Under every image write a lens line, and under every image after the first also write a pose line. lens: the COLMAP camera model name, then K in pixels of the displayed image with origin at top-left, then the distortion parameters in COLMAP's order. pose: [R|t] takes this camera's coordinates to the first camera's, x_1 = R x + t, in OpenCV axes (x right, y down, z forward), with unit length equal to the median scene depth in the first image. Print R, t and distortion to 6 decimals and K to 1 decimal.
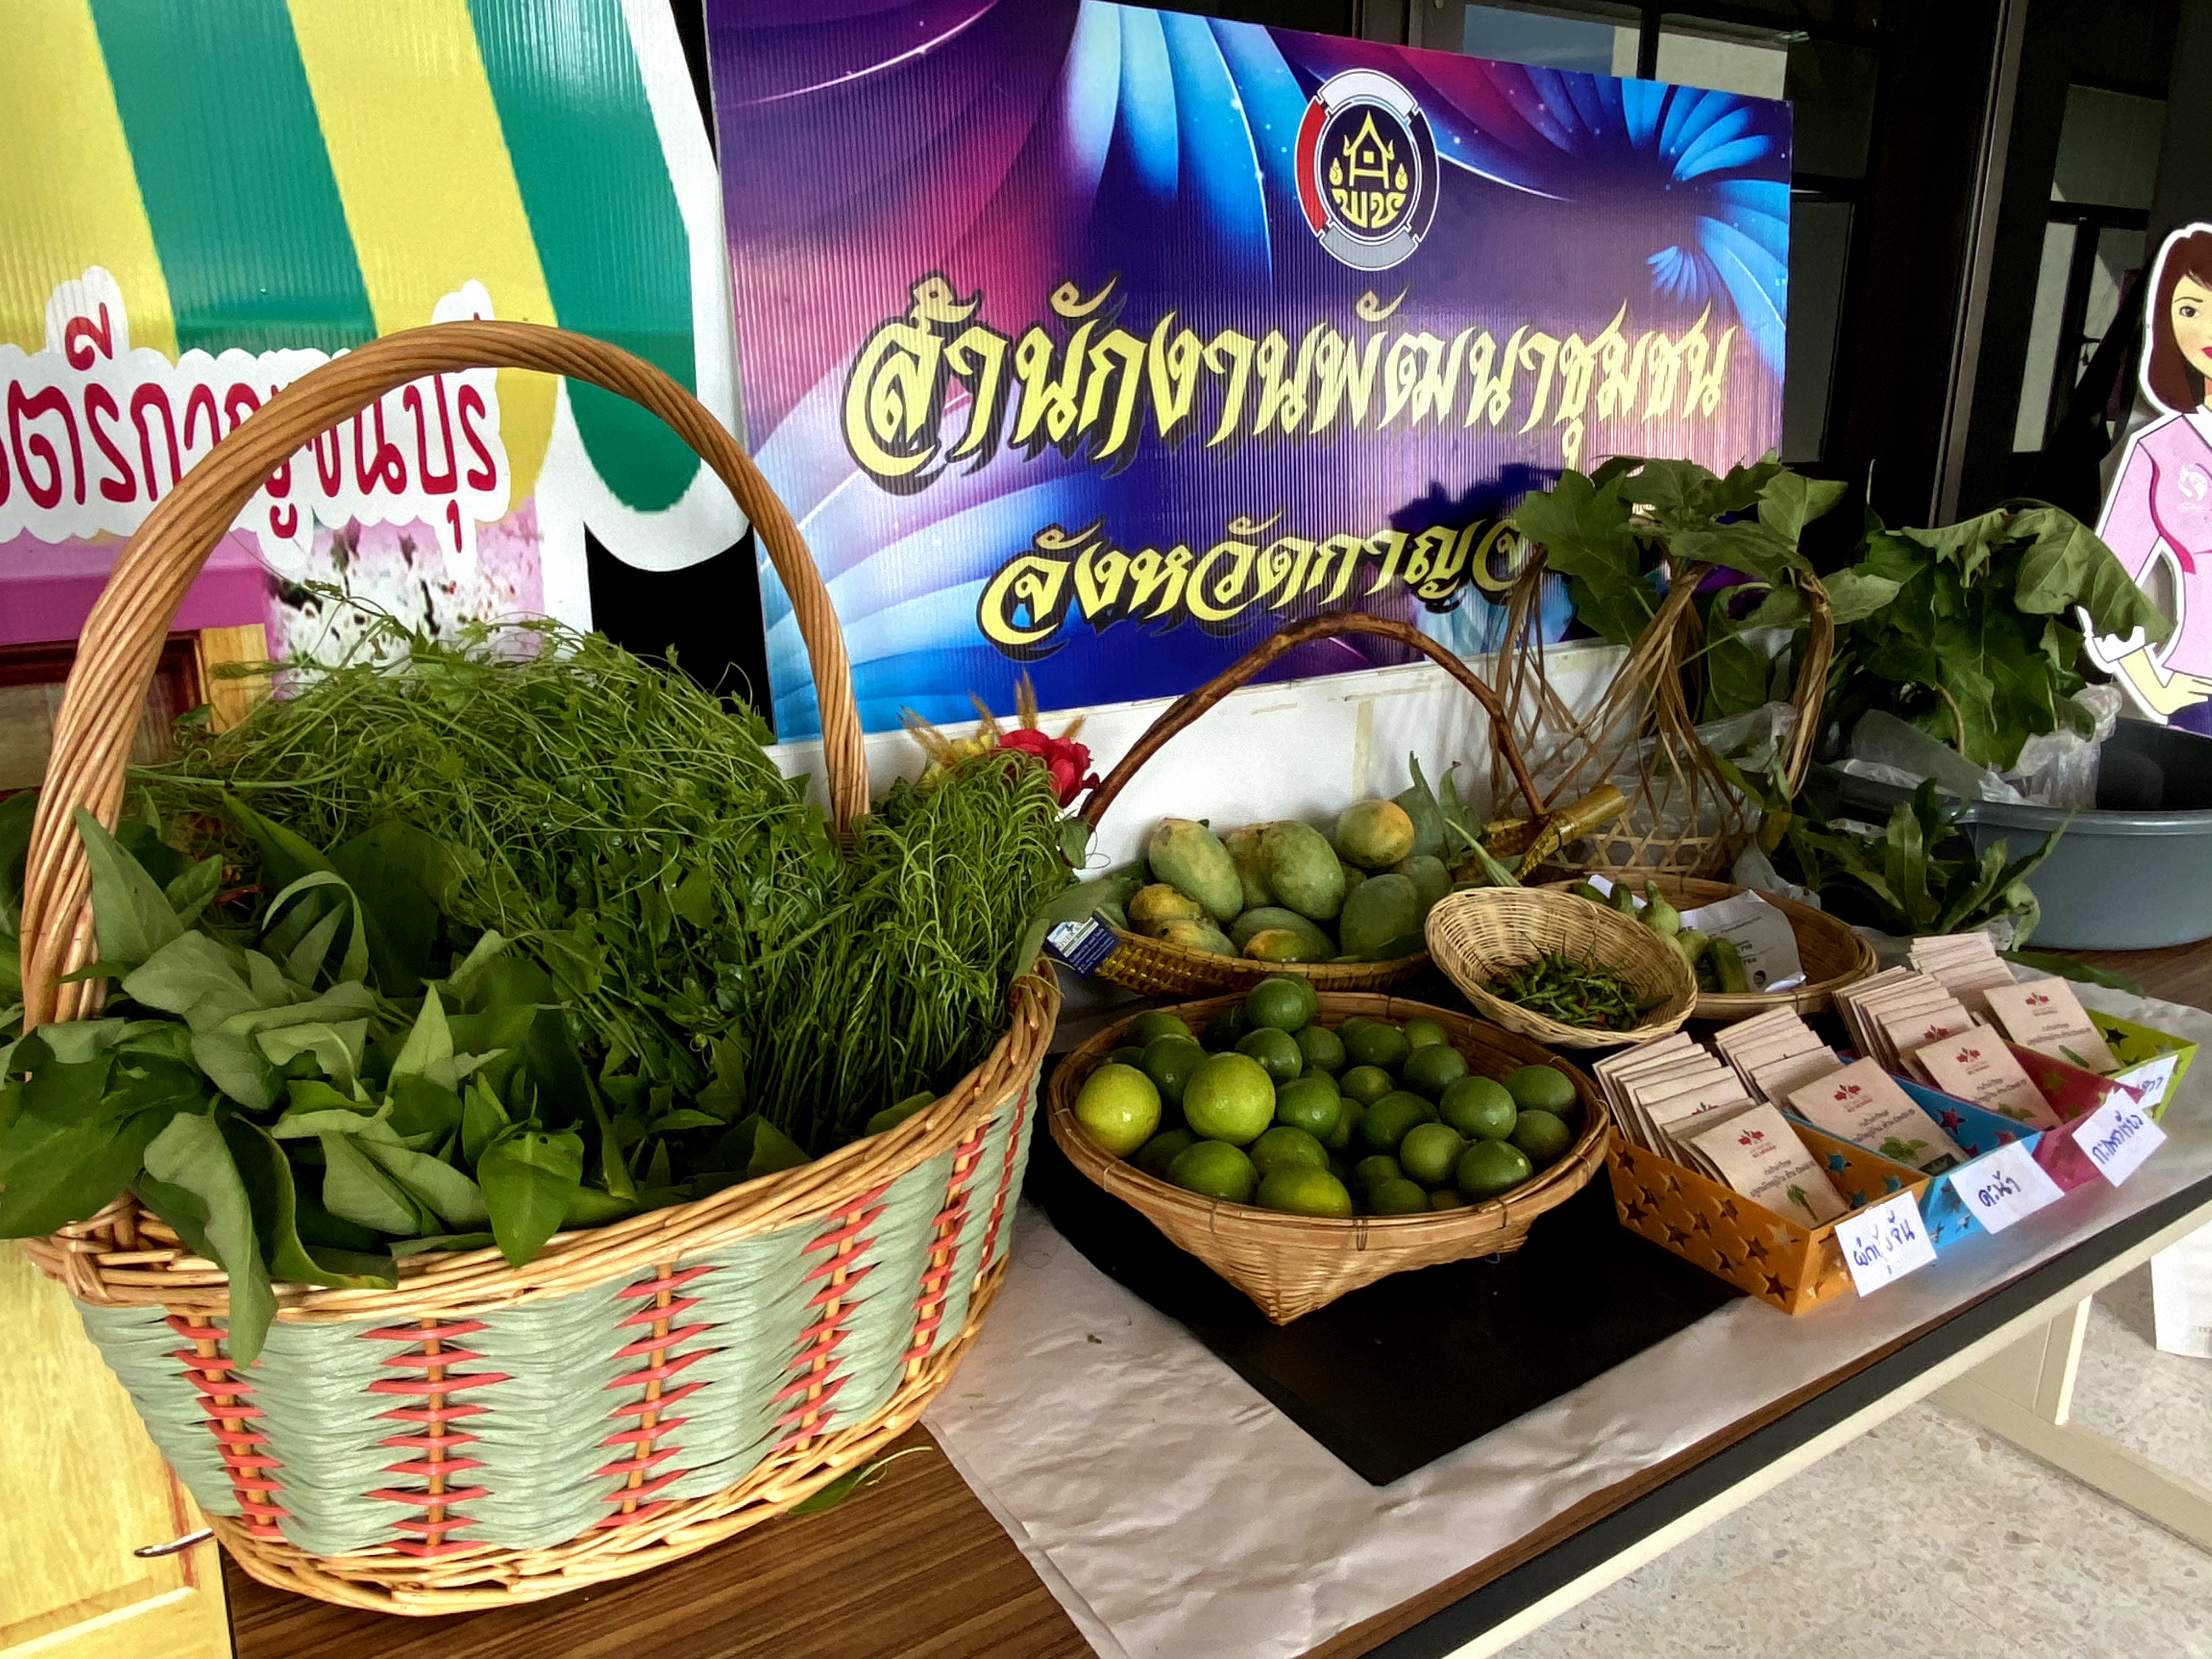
lens RADIAL K [[1515.9, 0, 1106.1], [0, 1515.9, 828.4], [0, 0, 1]] dist [0.109585, -0.134775]
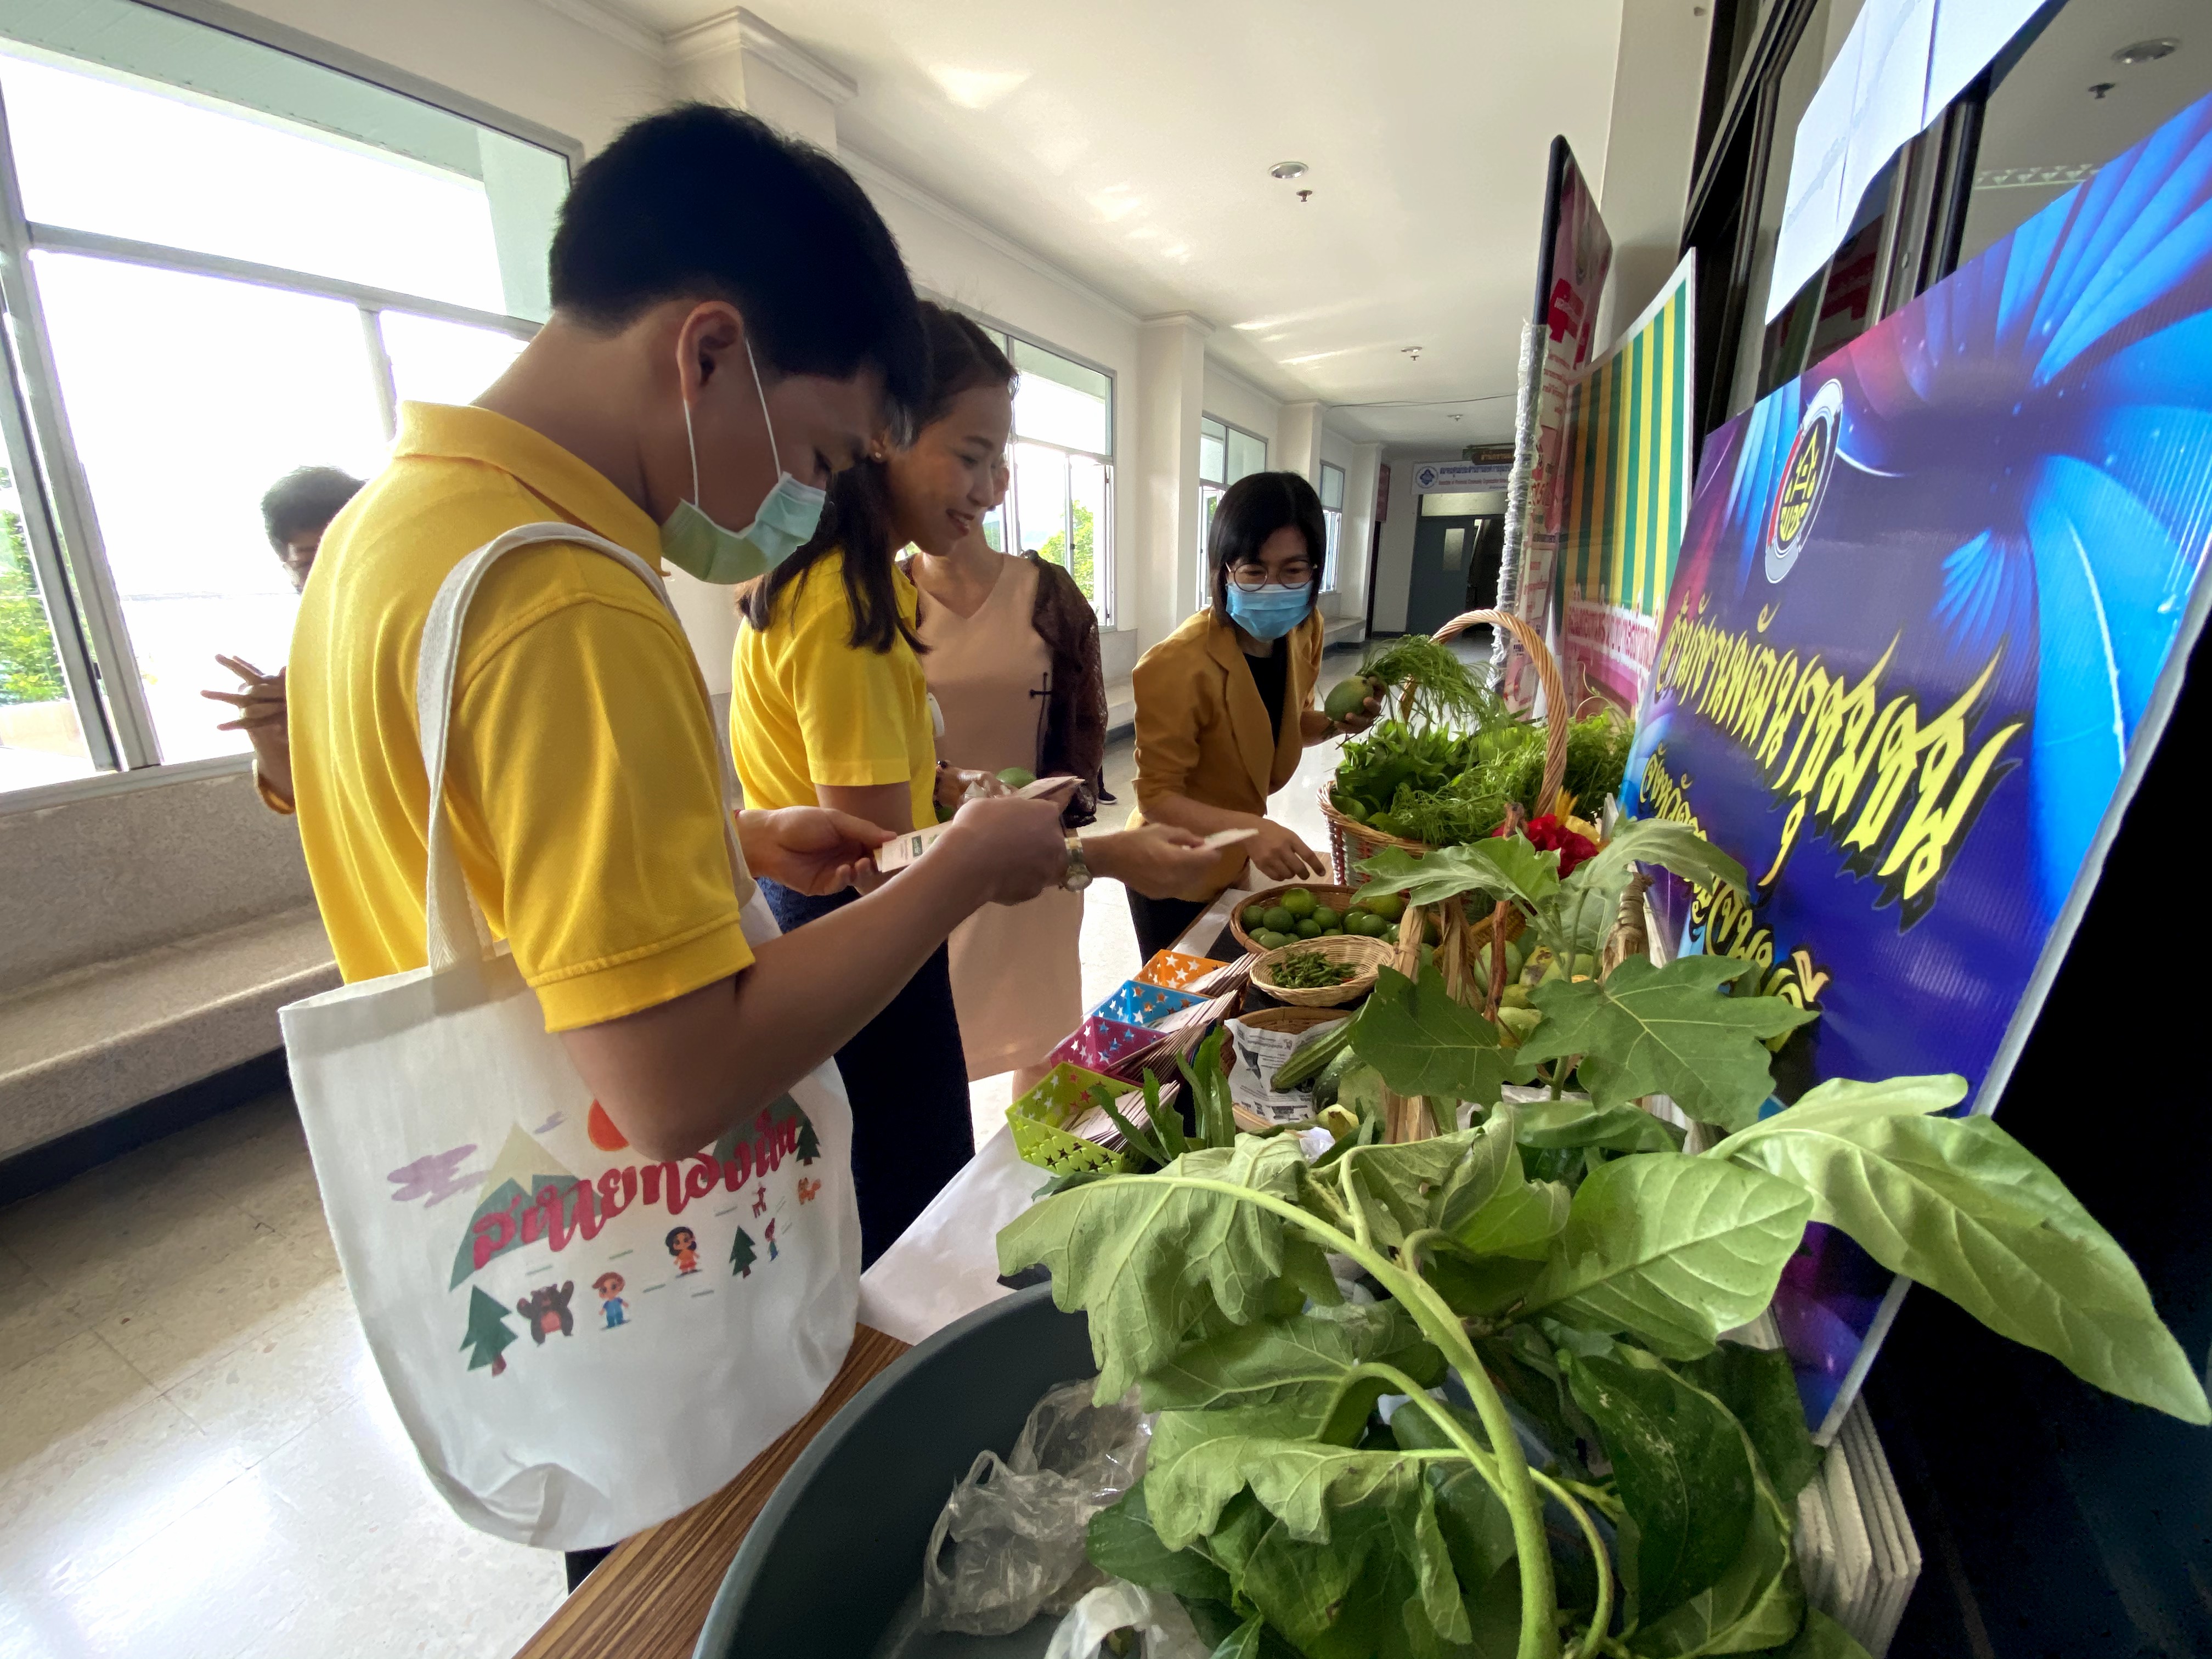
lens RADIAL K [[896.4, 0, 1103.6], [0, 896.4, 833.3], [0, 0, 1]] dist [0.012118, -0.019161]
pose [[-0.841705, 0.164951, -0.514124, 0.917420], [-0.141669, 0.851363, 0.505086, -0.488242], [0.521020, 0.497969, -0.693228, 1.344421]]
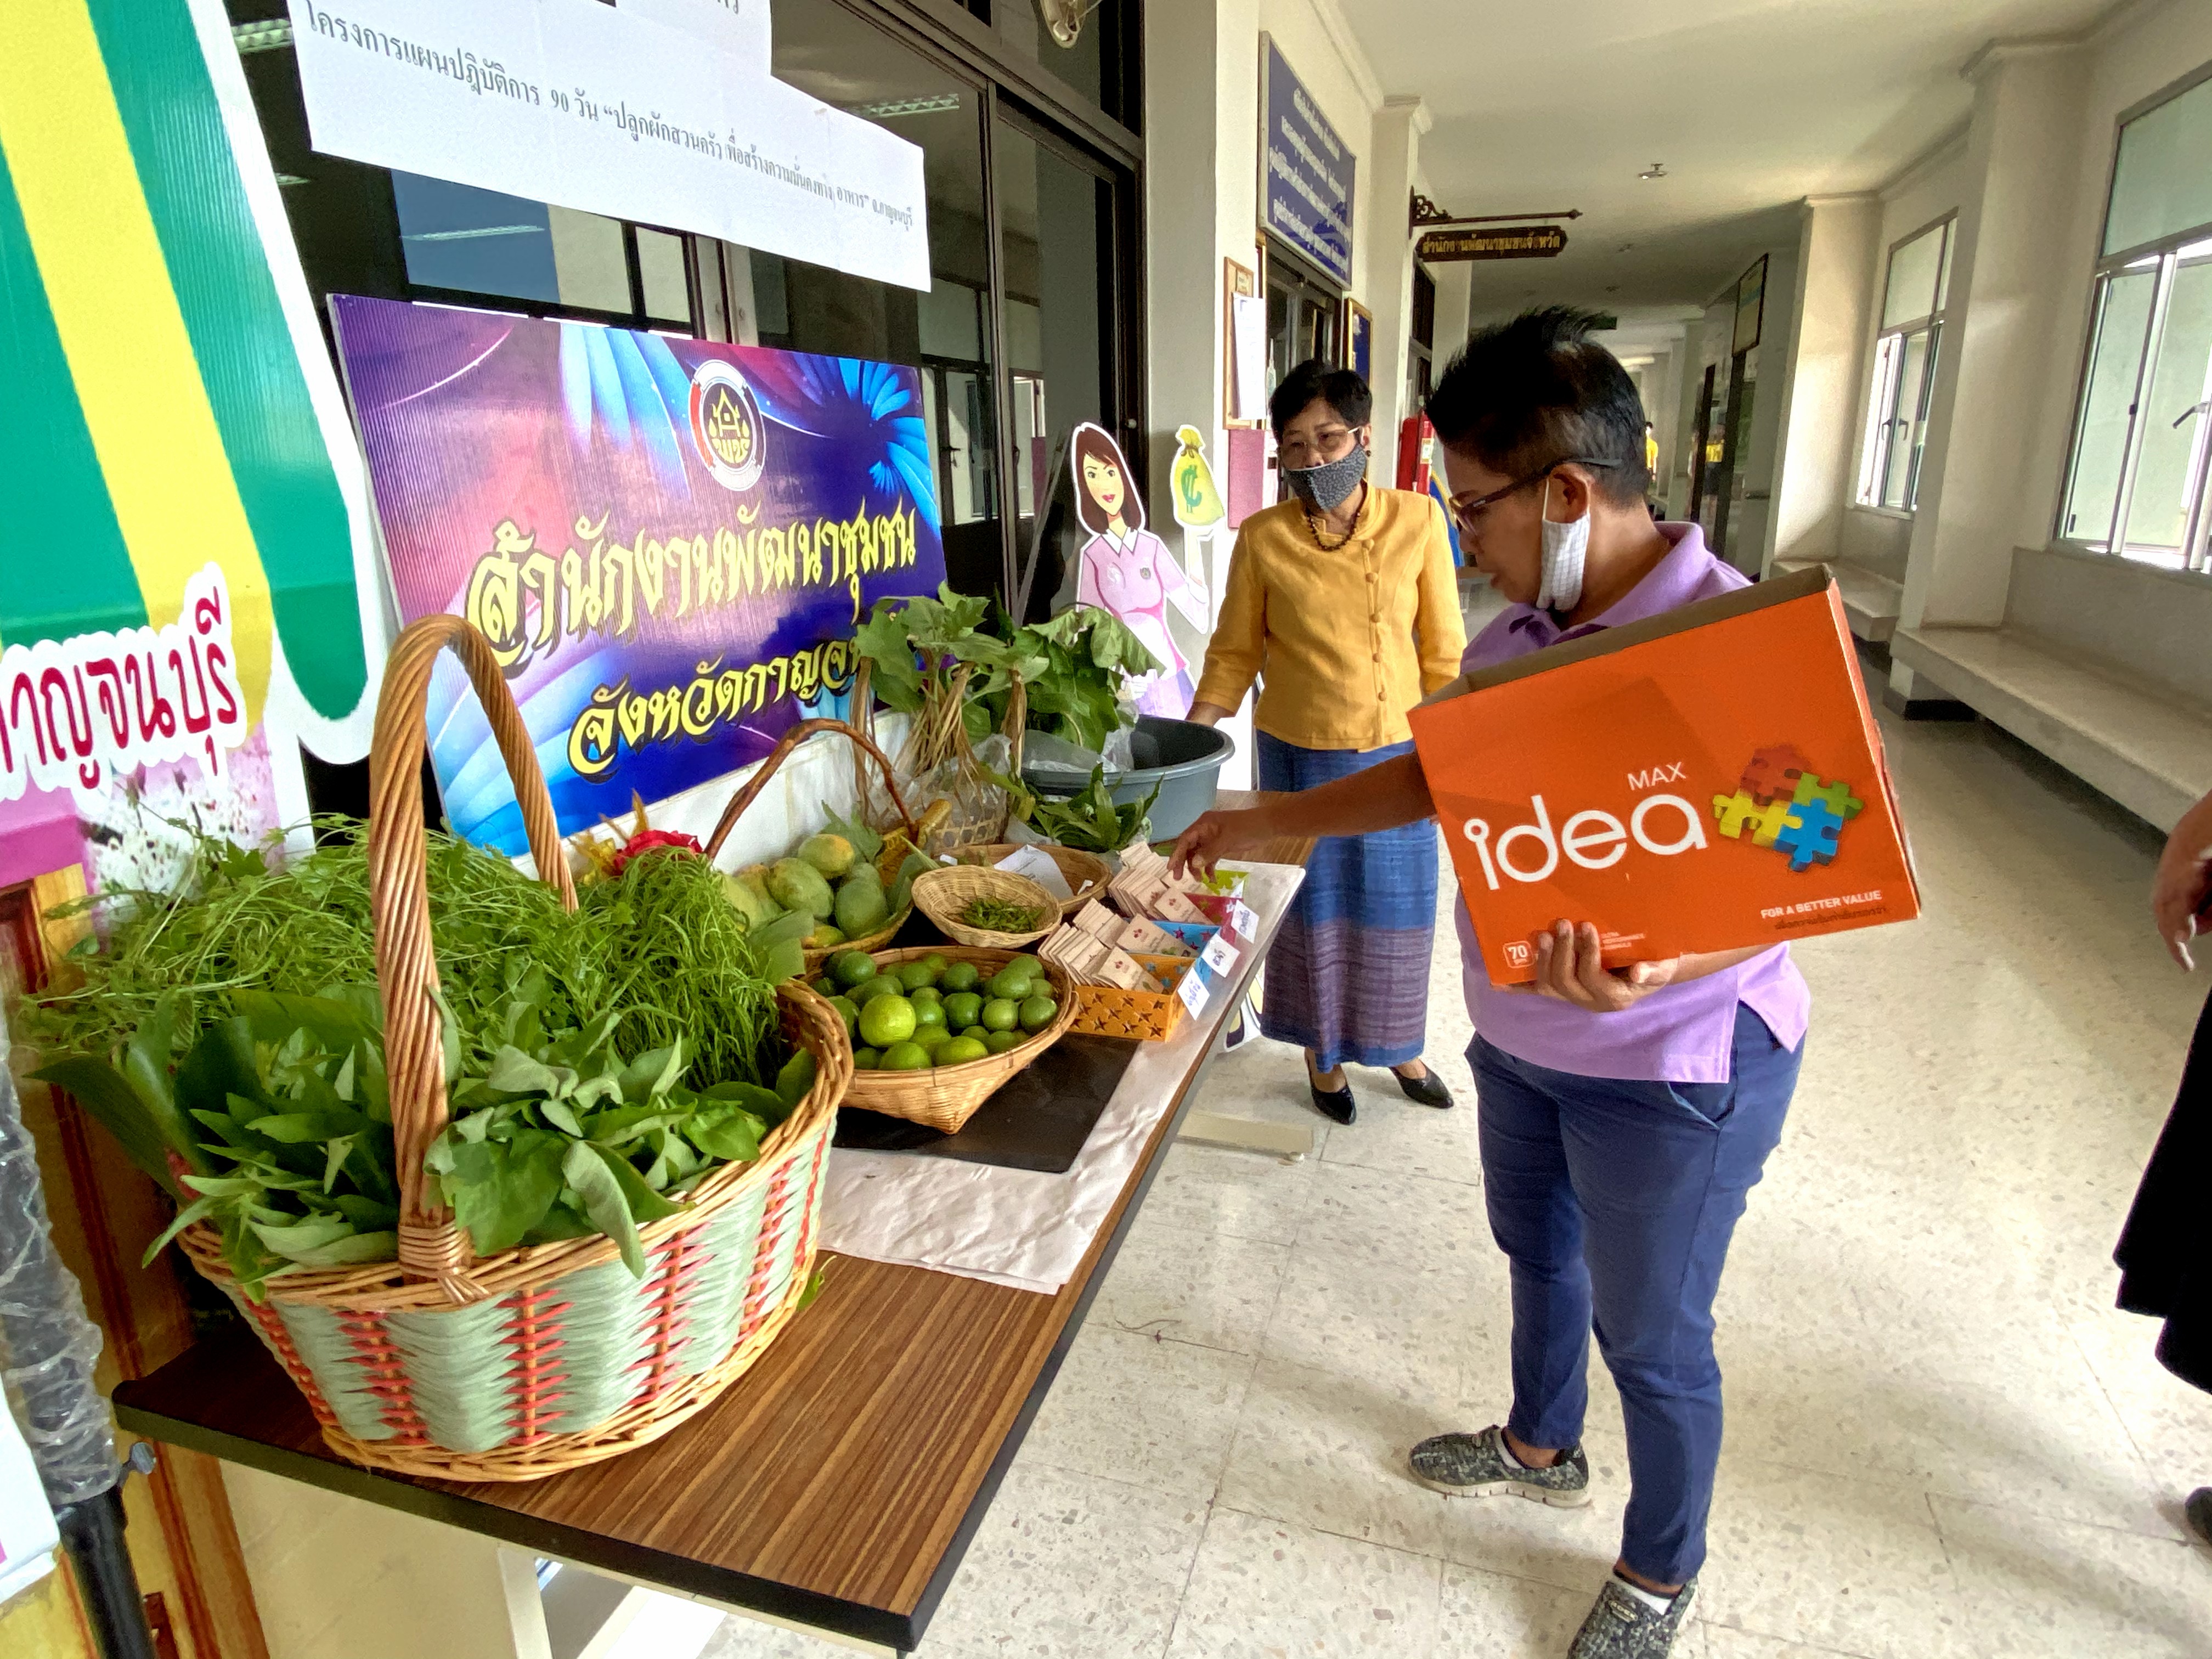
lens RADIAL K [[1273.5, 0, 1106.1], [0, 1273.5, 830.1], [0, 0, 1]] dist [0.087923, -0.101637]
pose [[0.768519, -0.190376, 0.610848, -0.411498], [0.193938, 0.979106, 0.061149, -0.049631], [-0.609726, 0.071473, 0.789383, -0.198473]]
